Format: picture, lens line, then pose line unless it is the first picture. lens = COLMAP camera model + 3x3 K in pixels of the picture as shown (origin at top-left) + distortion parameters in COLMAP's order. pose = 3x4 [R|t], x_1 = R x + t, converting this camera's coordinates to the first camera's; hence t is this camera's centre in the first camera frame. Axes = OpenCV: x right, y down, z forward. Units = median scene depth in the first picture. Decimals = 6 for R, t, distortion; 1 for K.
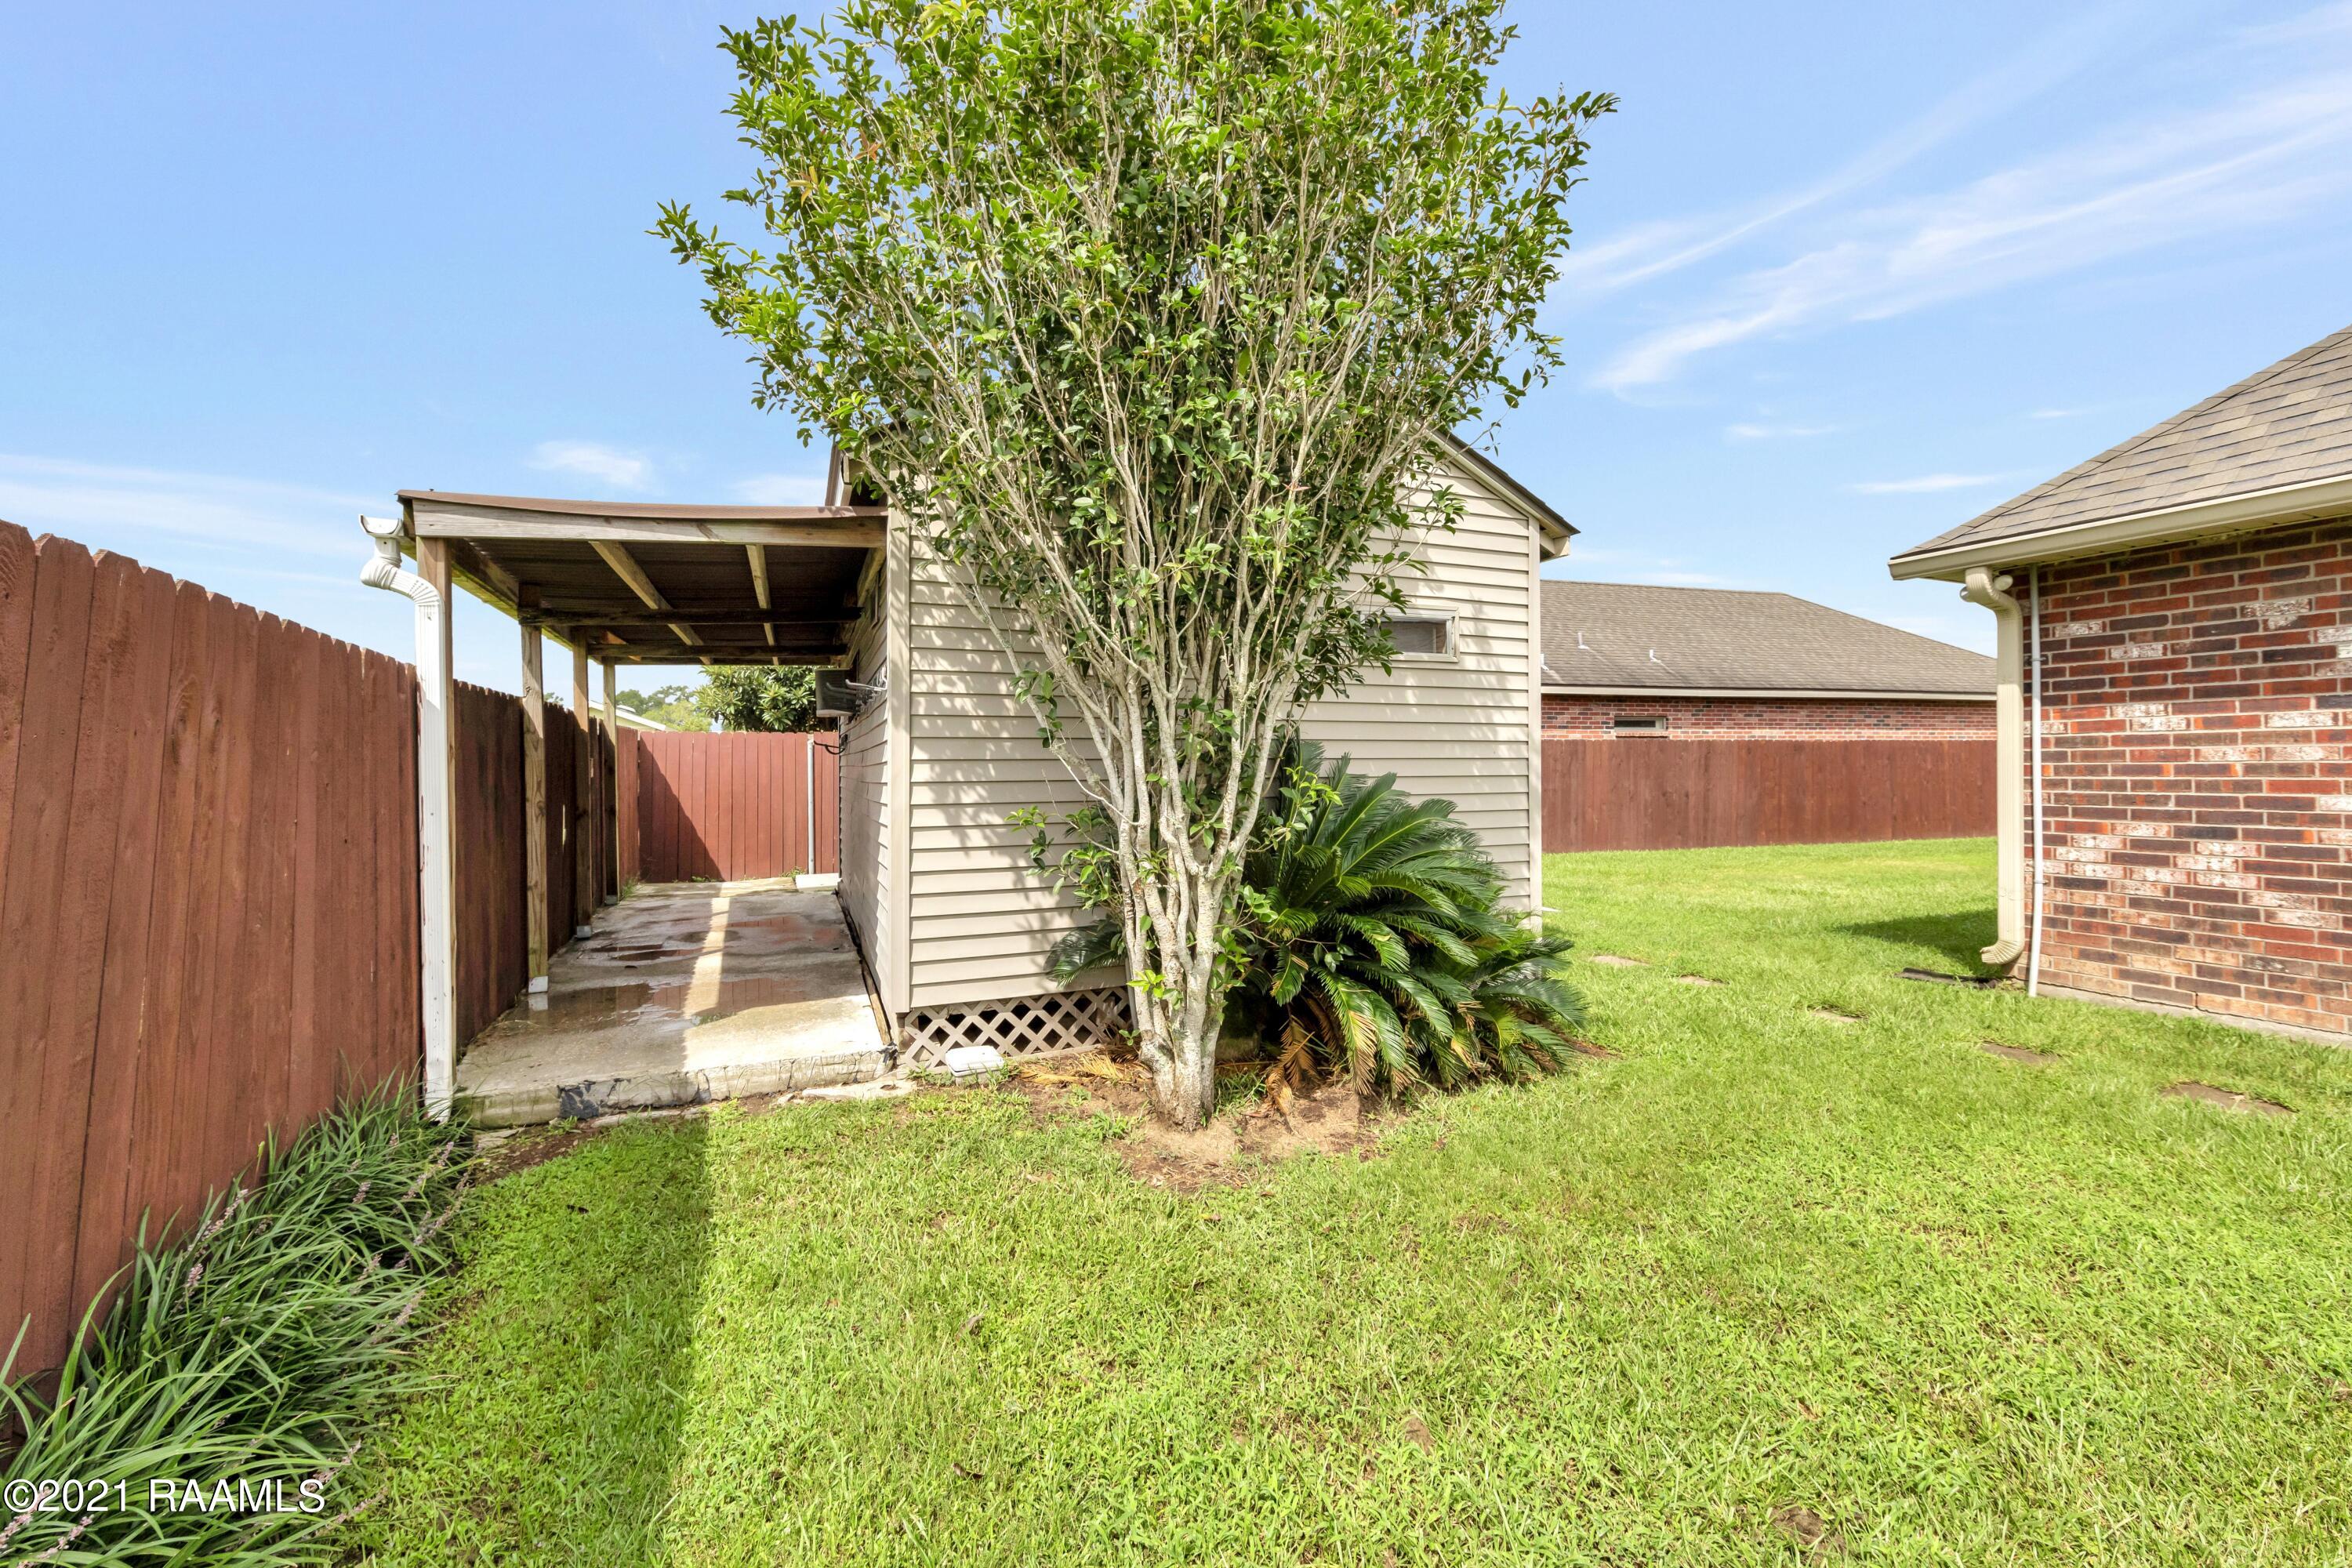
lens RADIAL K [[902.7, 0, 1159.7], [0, 902.7, 755.8], [0, 0, 1]] dist [0.000734, -0.000034]
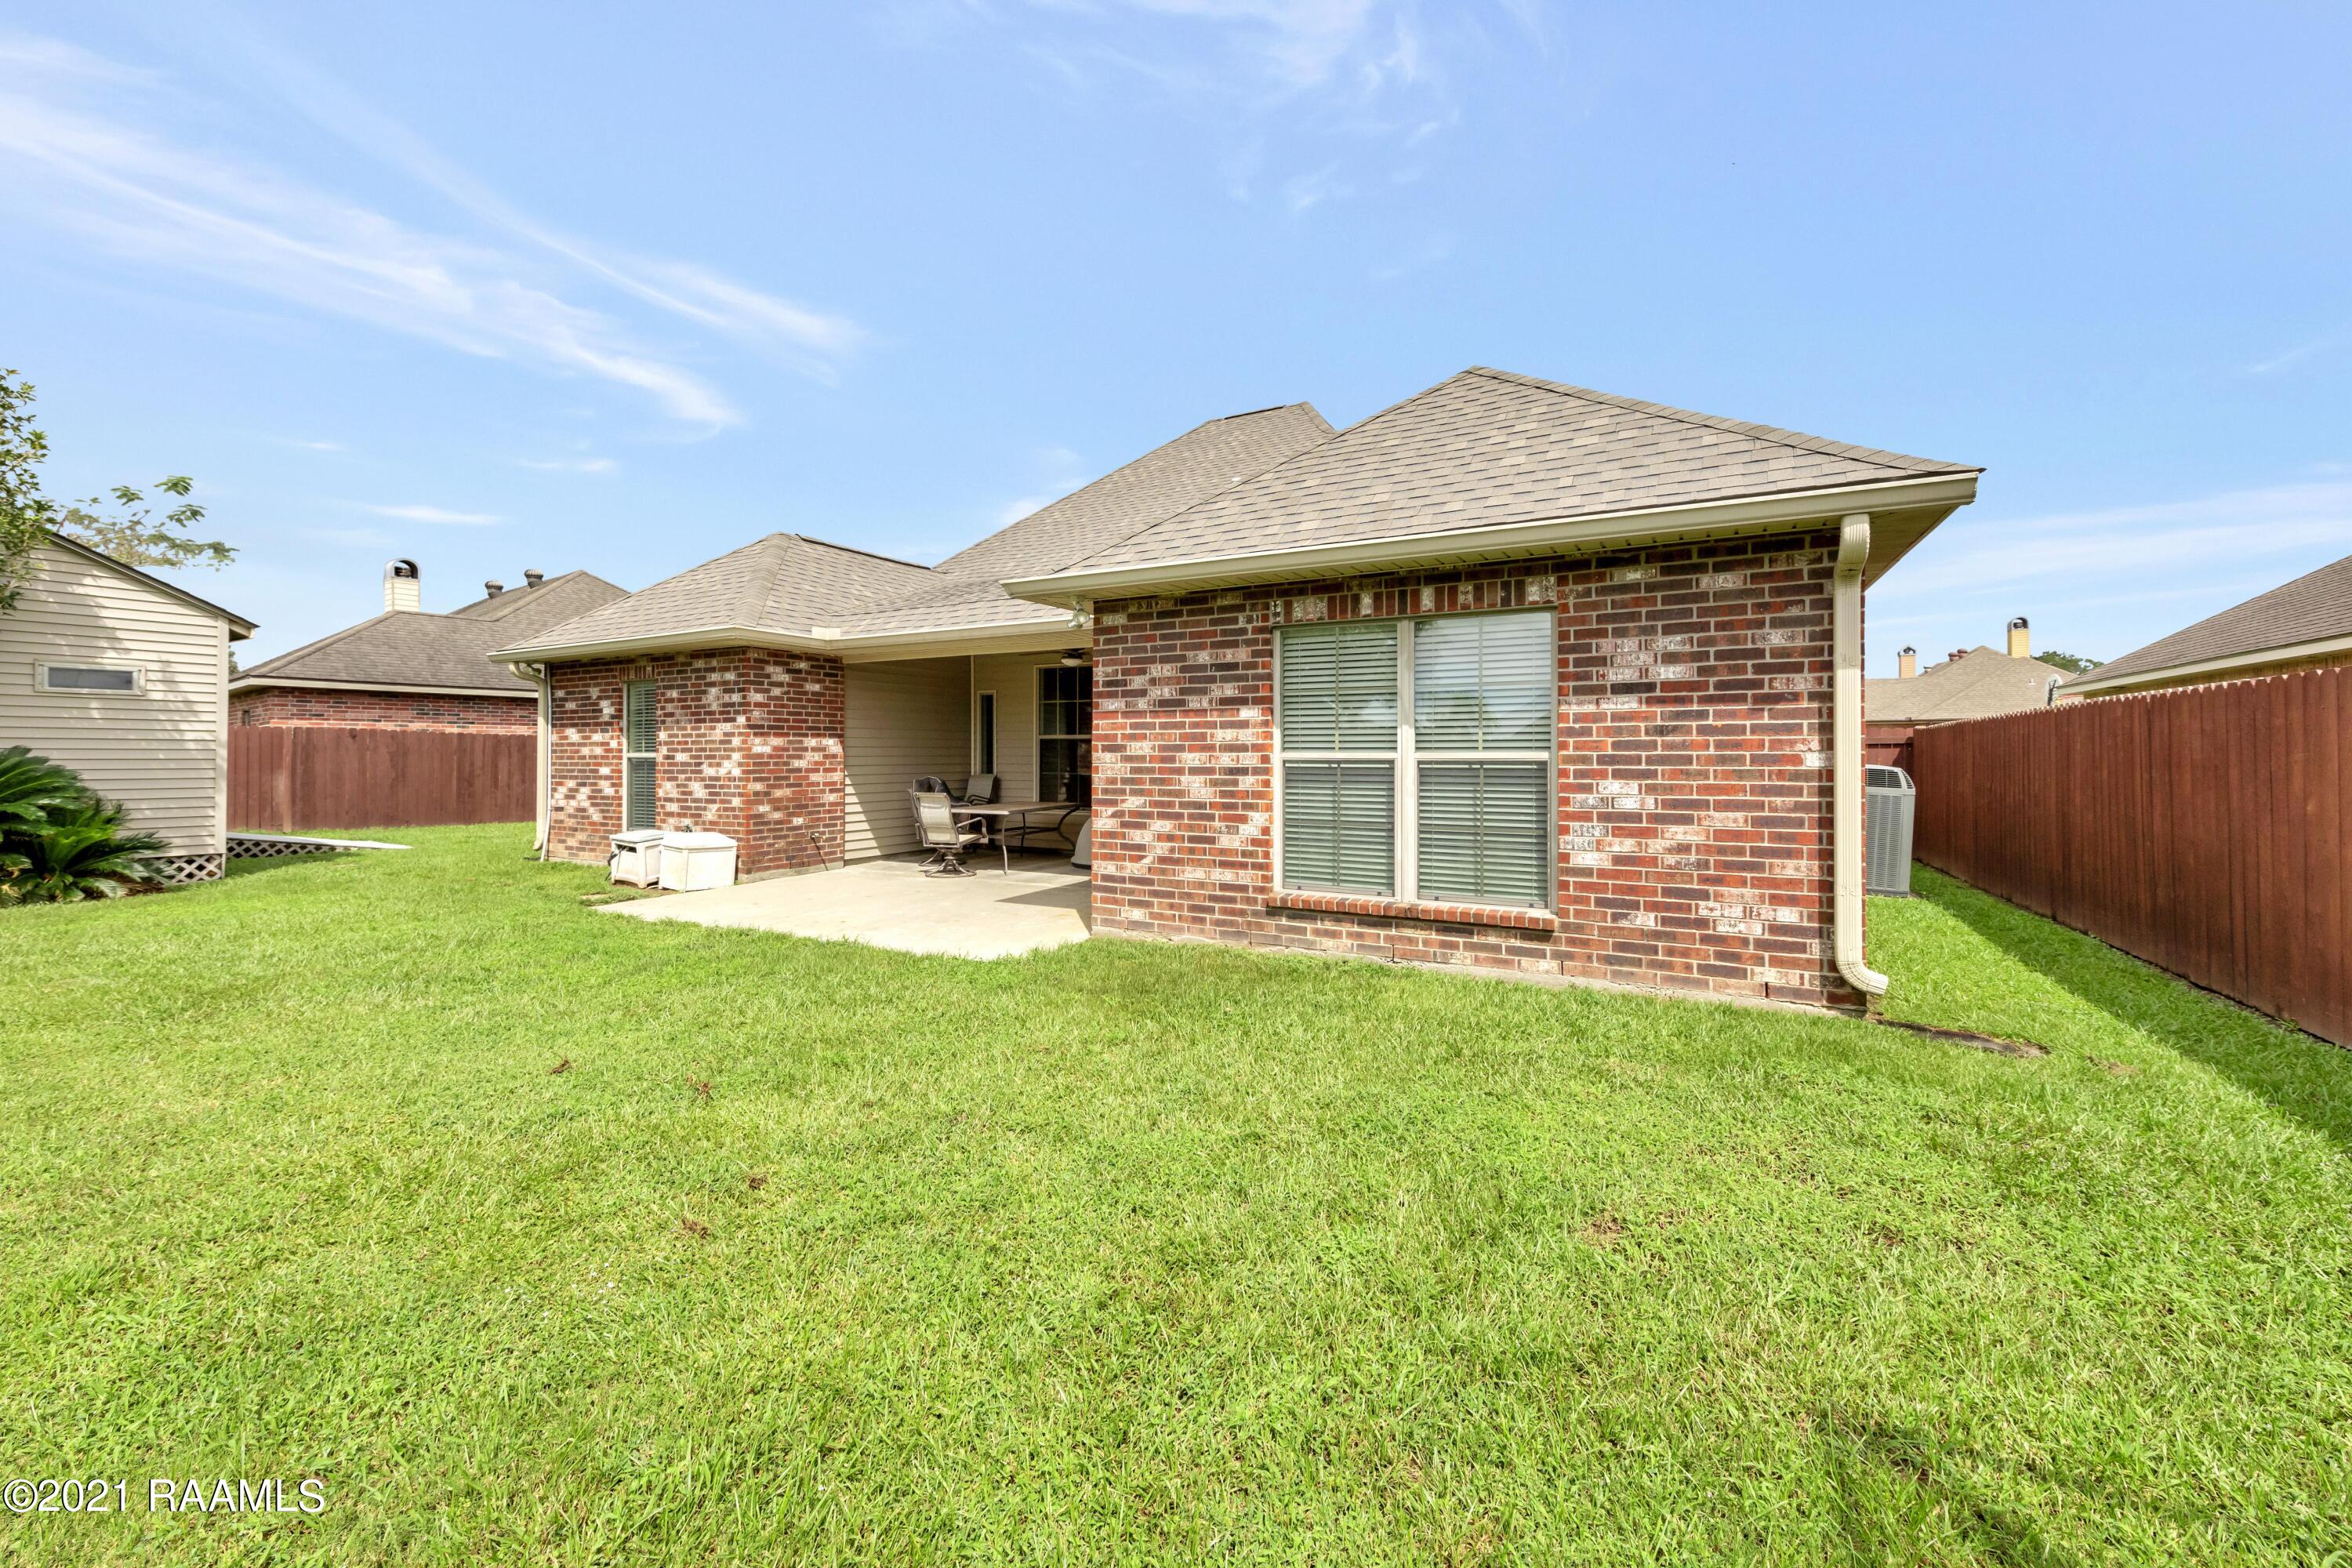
lens RADIAL K [[927.1, 0, 1173.8], [0, 927.1, 755.2], [0, 0, 1]] dist [0.005689, -0.000163]
pose [[0.801607, 0.006887, 0.597812, 0.911872], [-0.012317, 0.999912, 0.004996, -0.020761], [-0.597725, -0.011369, 0.801621, -1.805808]]
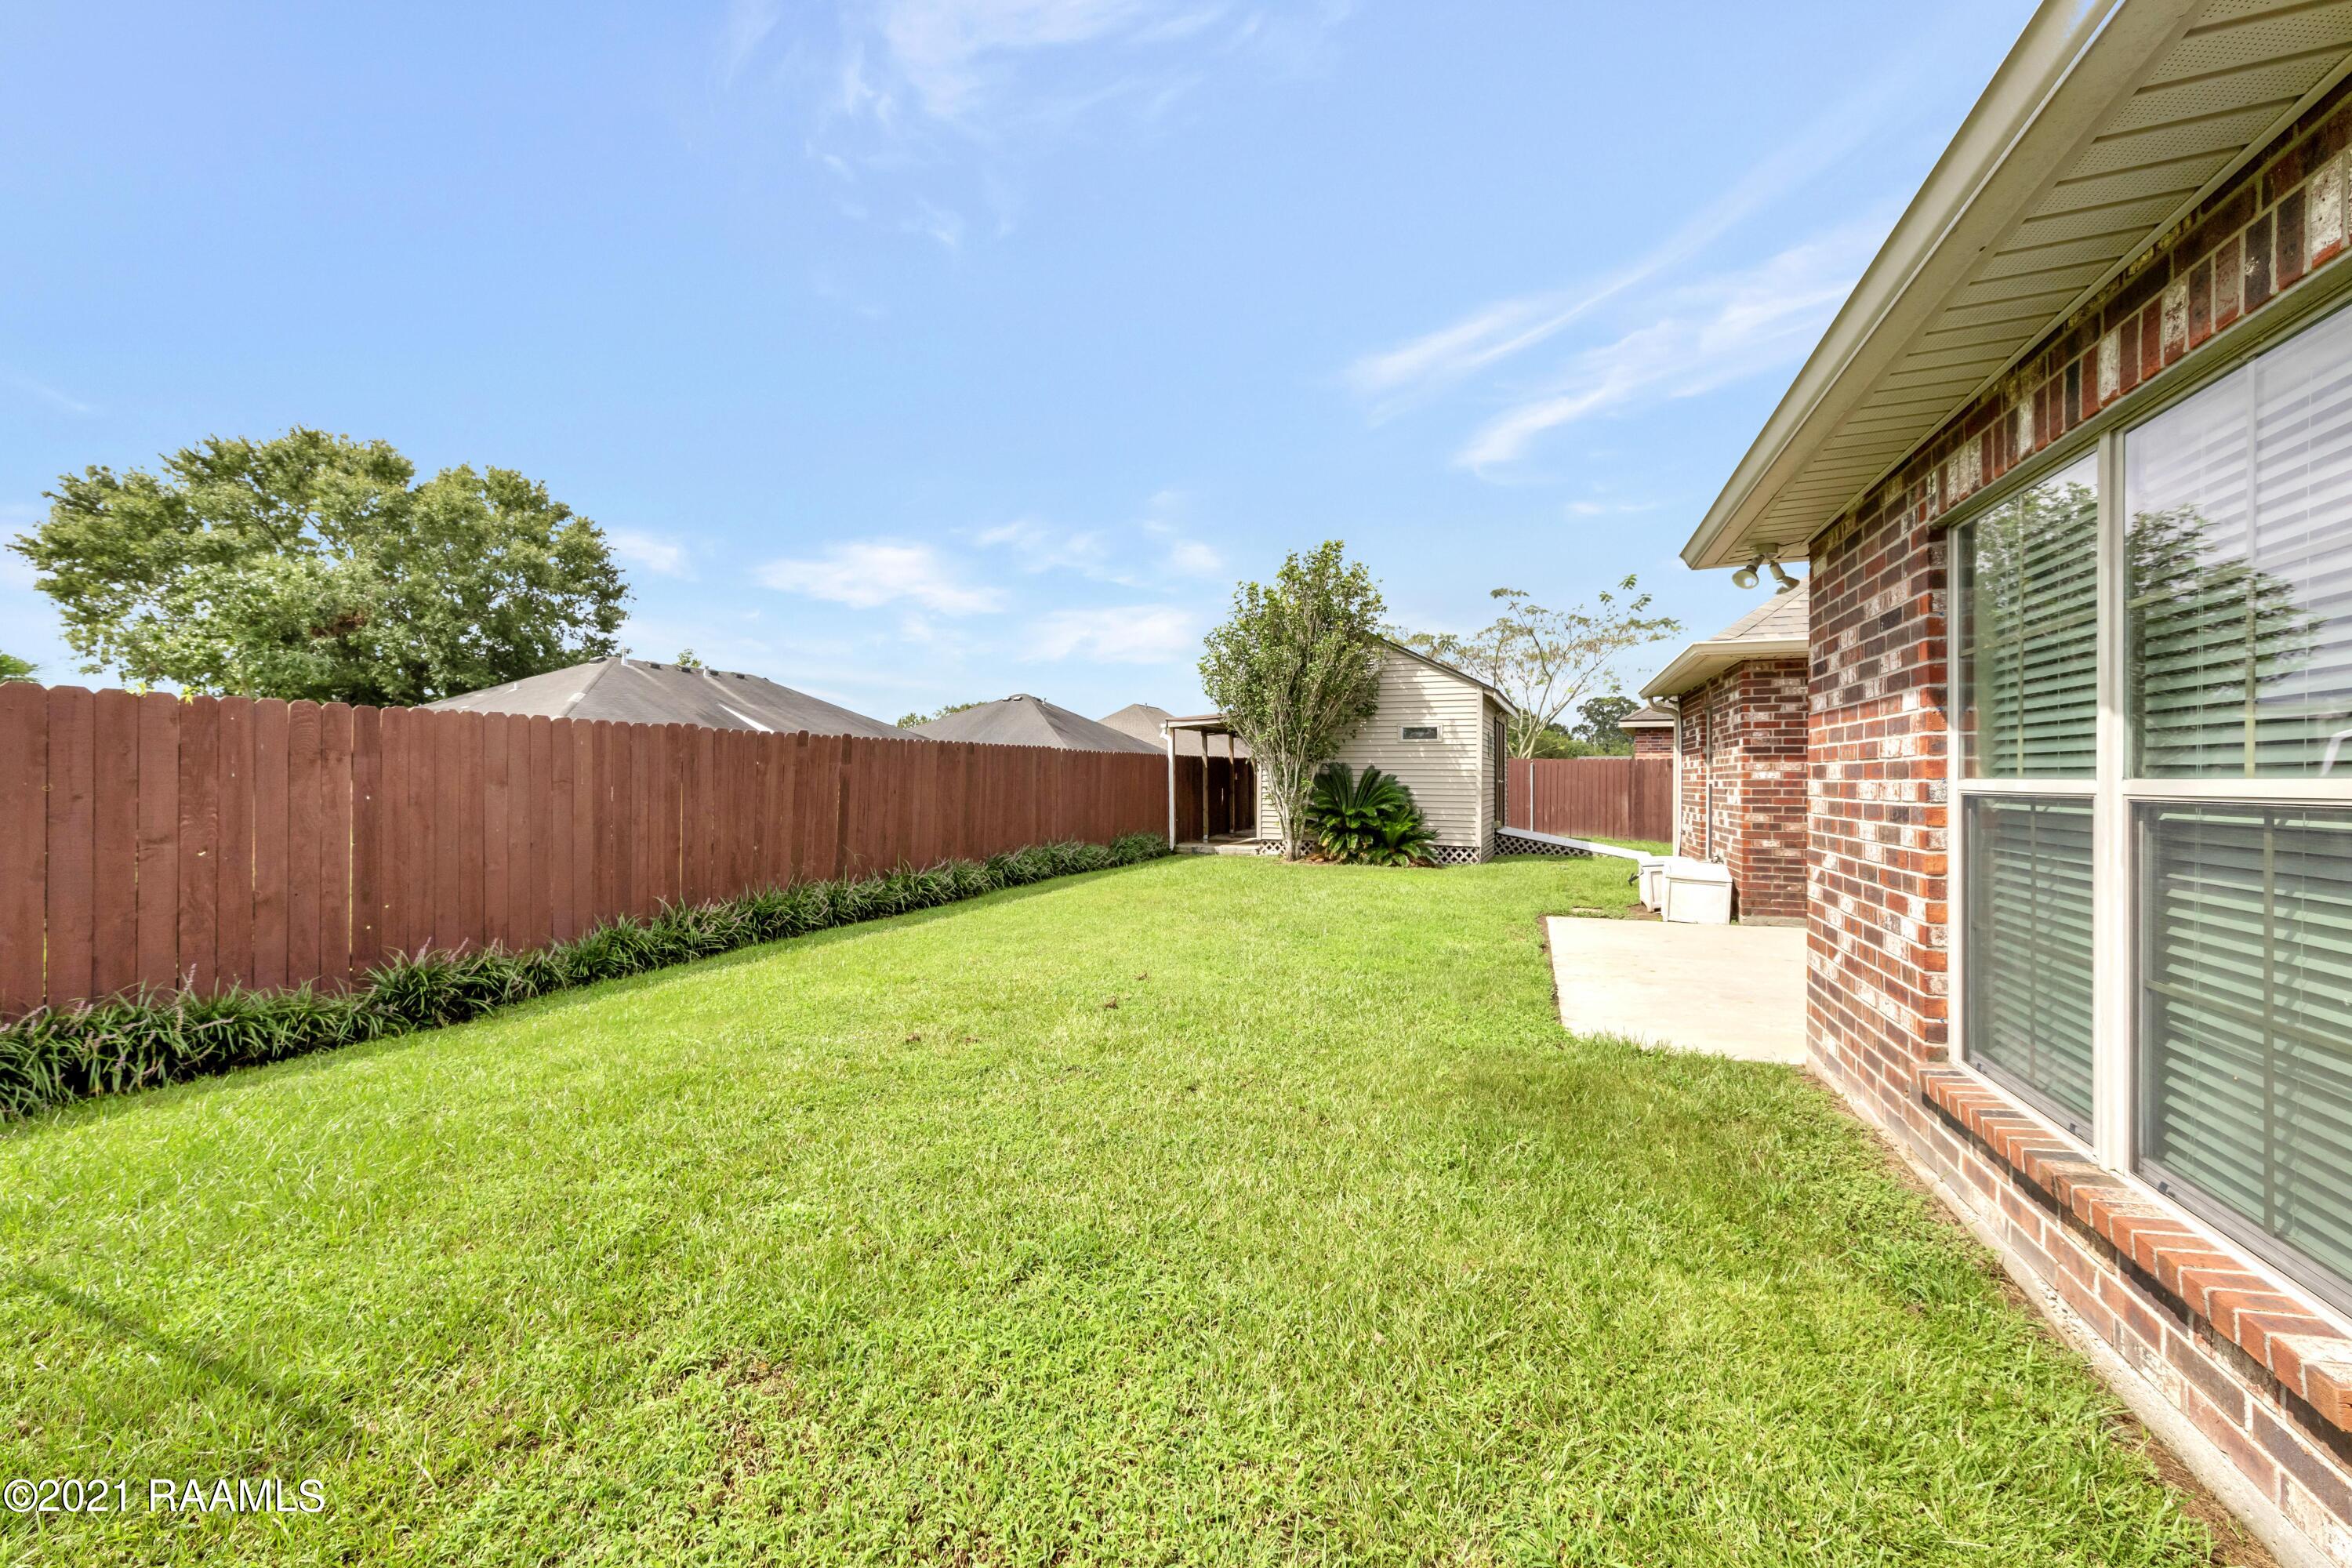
lens RADIAL K [[912.5, 0, 1172.7], [0, 912.5, 774.0], [0, 0, 1]] dist [0.004748, -0.000117]
pose [[0.697252, 0.007702, -0.716785, 1.885353], [-0.002405, 0.999962, 0.008405, -0.027207], [0.716823, -0.004136, 0.697243, -1.671530]]
